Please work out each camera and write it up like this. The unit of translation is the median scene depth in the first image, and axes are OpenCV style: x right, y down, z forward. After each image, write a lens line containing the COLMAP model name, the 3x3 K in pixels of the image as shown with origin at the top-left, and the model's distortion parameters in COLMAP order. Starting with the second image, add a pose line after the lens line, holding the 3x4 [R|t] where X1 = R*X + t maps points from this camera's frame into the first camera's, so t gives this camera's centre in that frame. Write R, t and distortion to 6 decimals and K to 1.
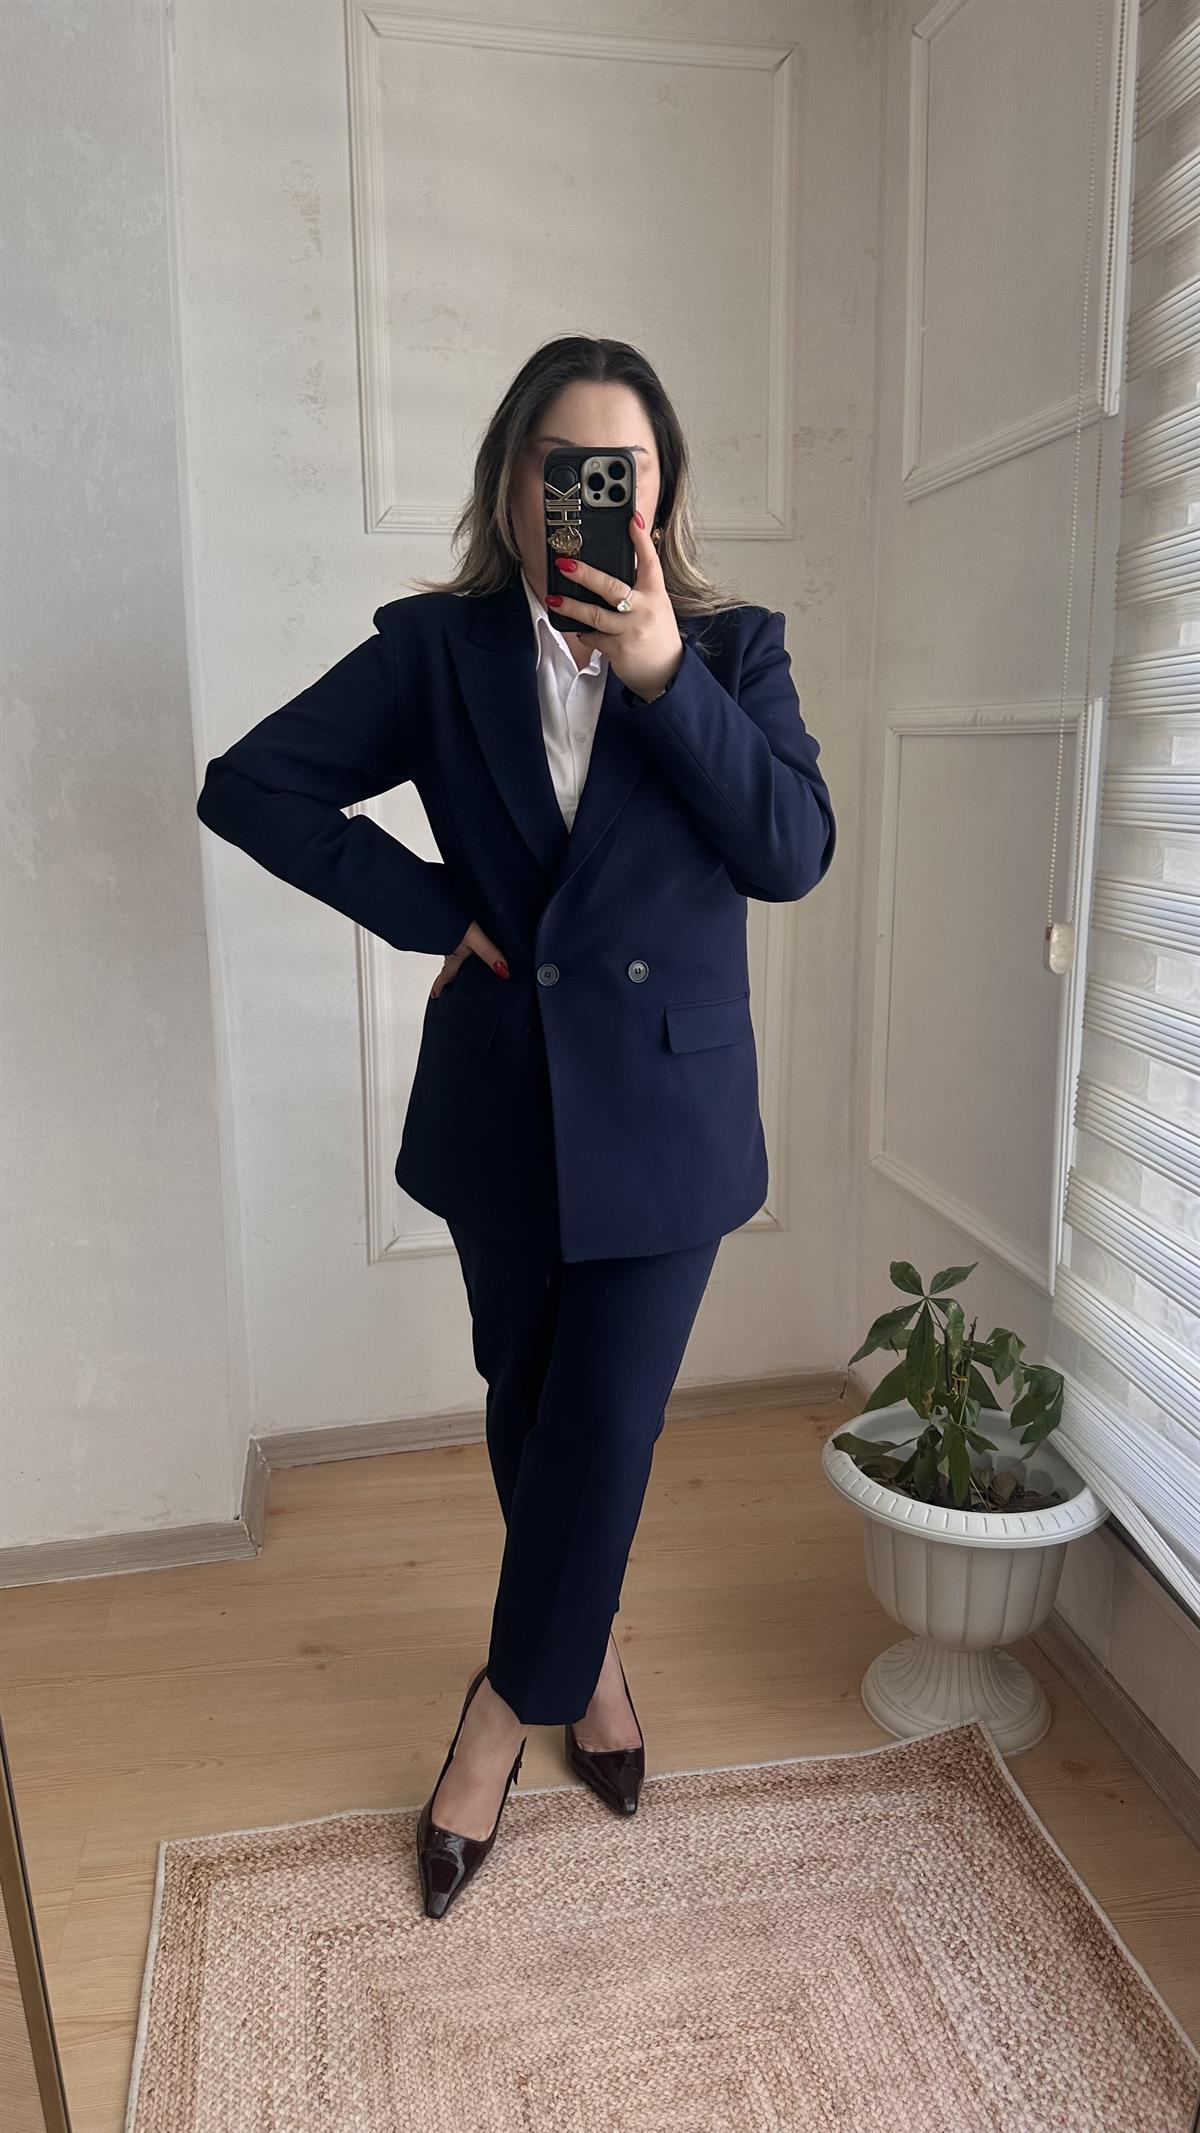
lens RADIAL K [[1553.0, 0, 599.9], [0, 1553.0, 1058.8], [0, 0, 1]] dist [0.006723, -0.024729]
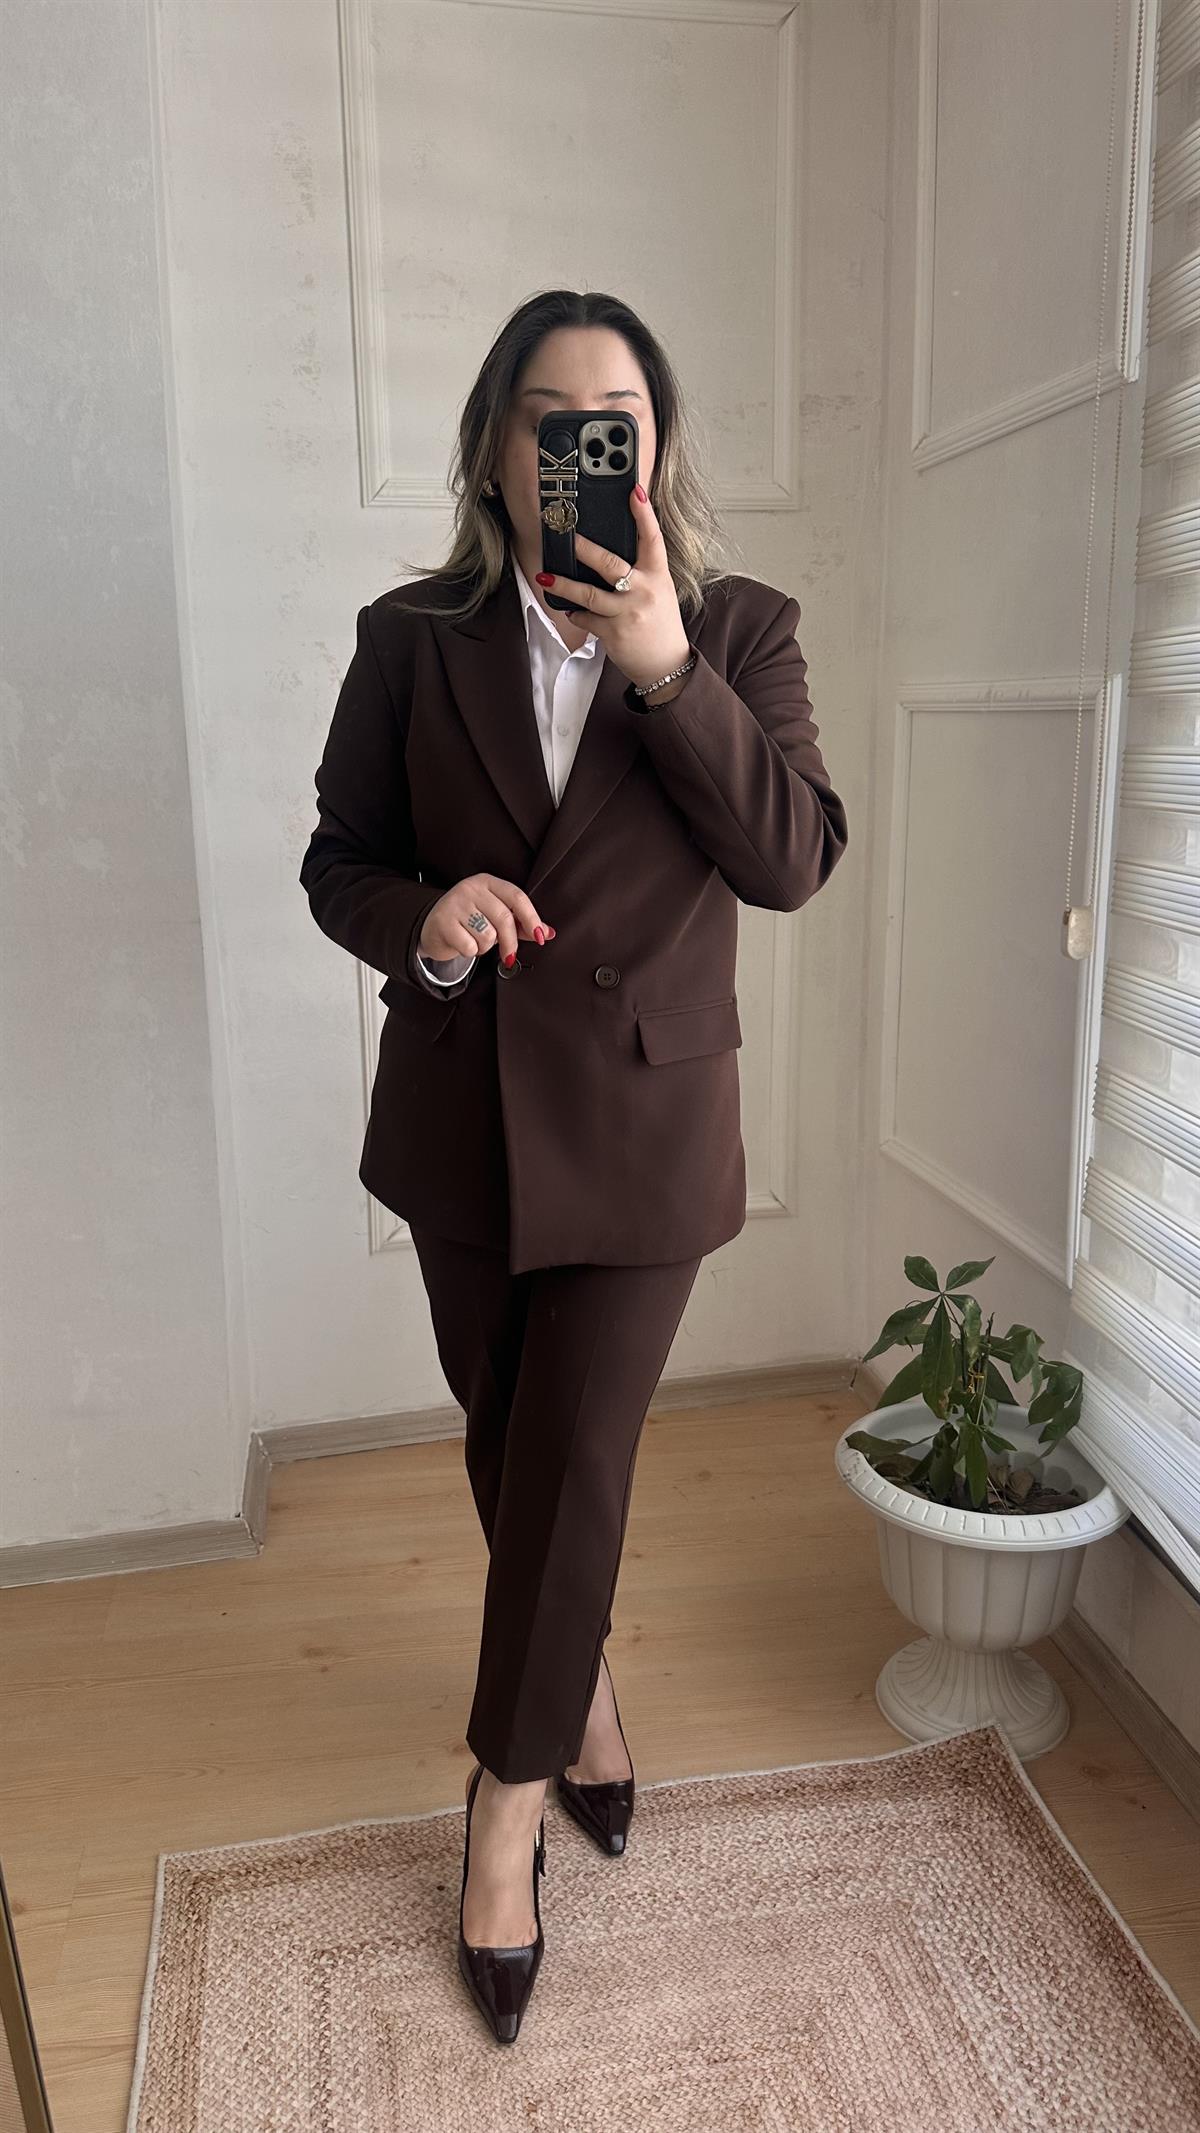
lens RADIAL K [[1553.0, 0, 600.1], [0, 1553.0, 1049.4], [0, 0, 1]] dist [0.006723, -0.024729]
pose [[0.999983, -0.005340, -0.002153, -0.001121], [0.005367, 0.999903, 0.012816, -0.012887], [0.002084, -0.012828, 0.999916, 0.027716]]
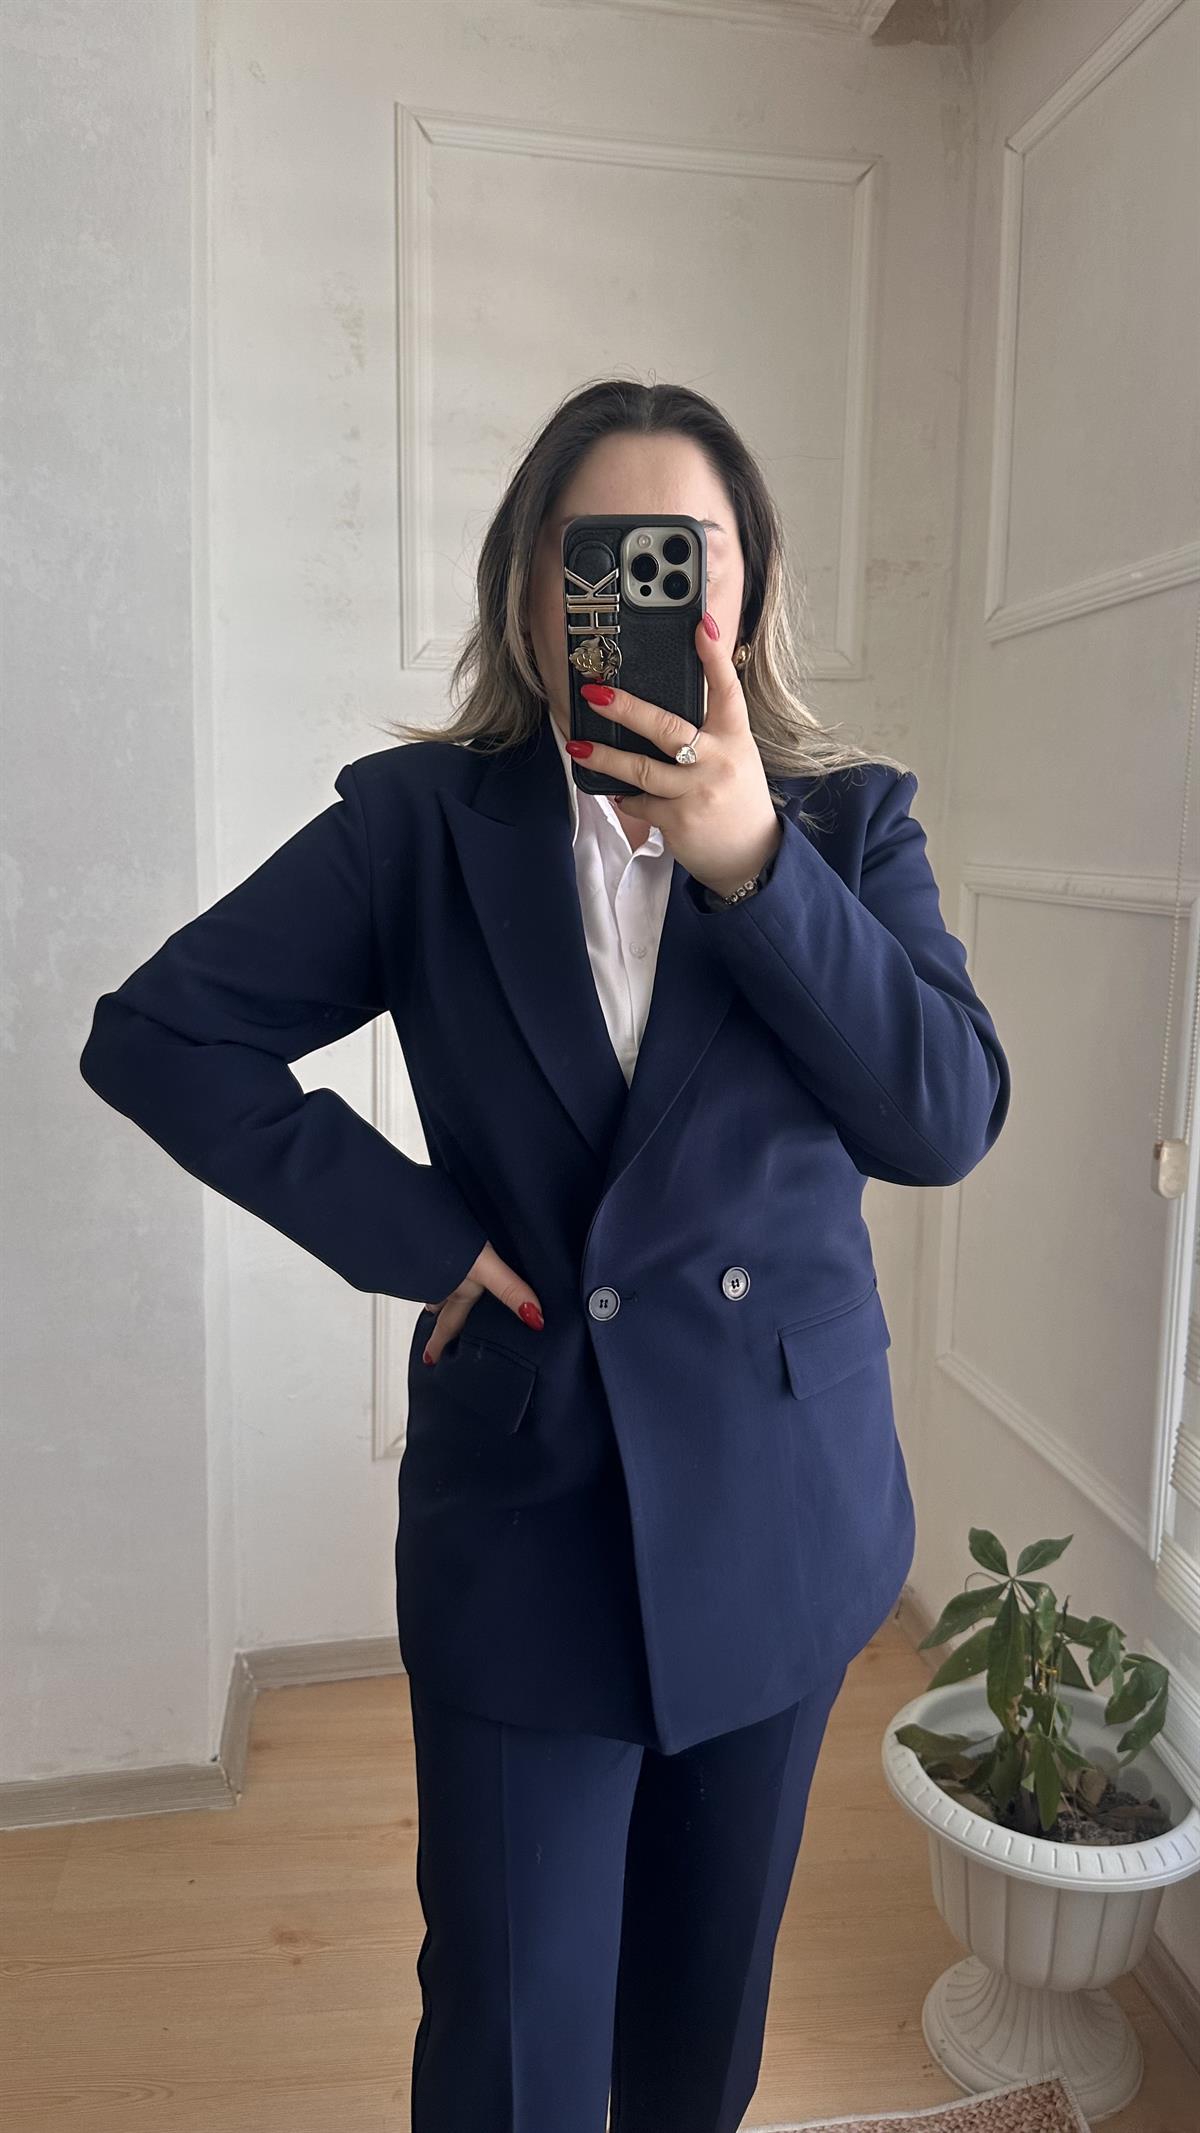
lens RADIAL K [[1553.0, 0, 596.1], [0, 1553.0, 1056.0], [0, 0, 1]] dist [0.006723, -0.024729]
pose [[0.999218, 0.028660, -0.027243, -0.003348], [-0.030062, 0.998168, -0.052508, -0.080737], [0.025688, 0.053286, 0.998249, 0.122892]]
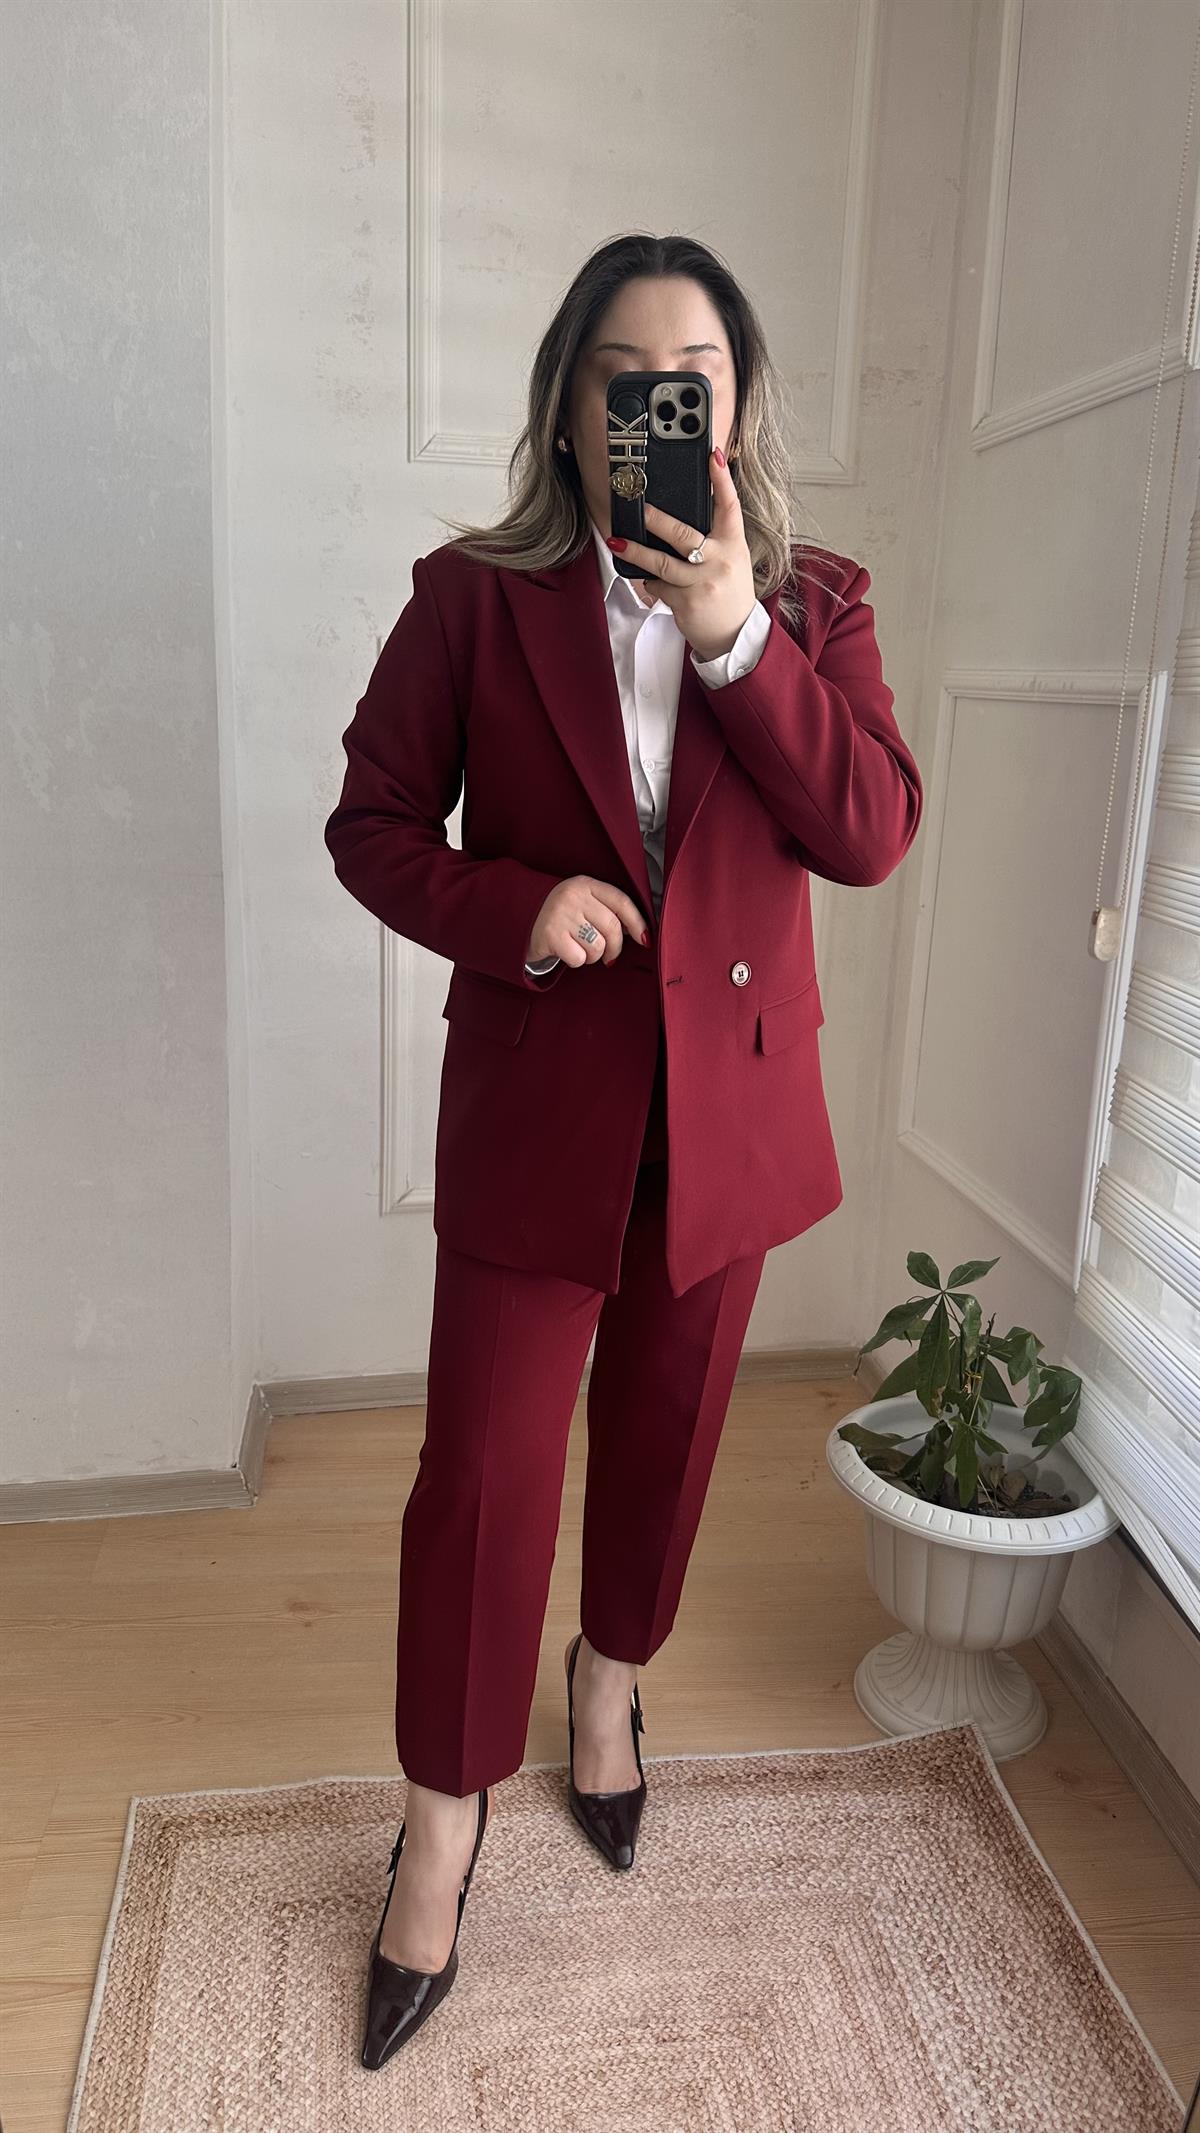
lens RADIAL K [[1553.0, 0, 598.9], [0, 1553.0, 1058.1], [0, 0, 1]] dist [0.006723, -0.024729]
pose [[0.998354, 0.050516, -0.027173, 0.015568], [-0.049390, 0.997953, 0.040627, -0.019179], [0.029170, -0.039218, 0.998805, 0.036567]]
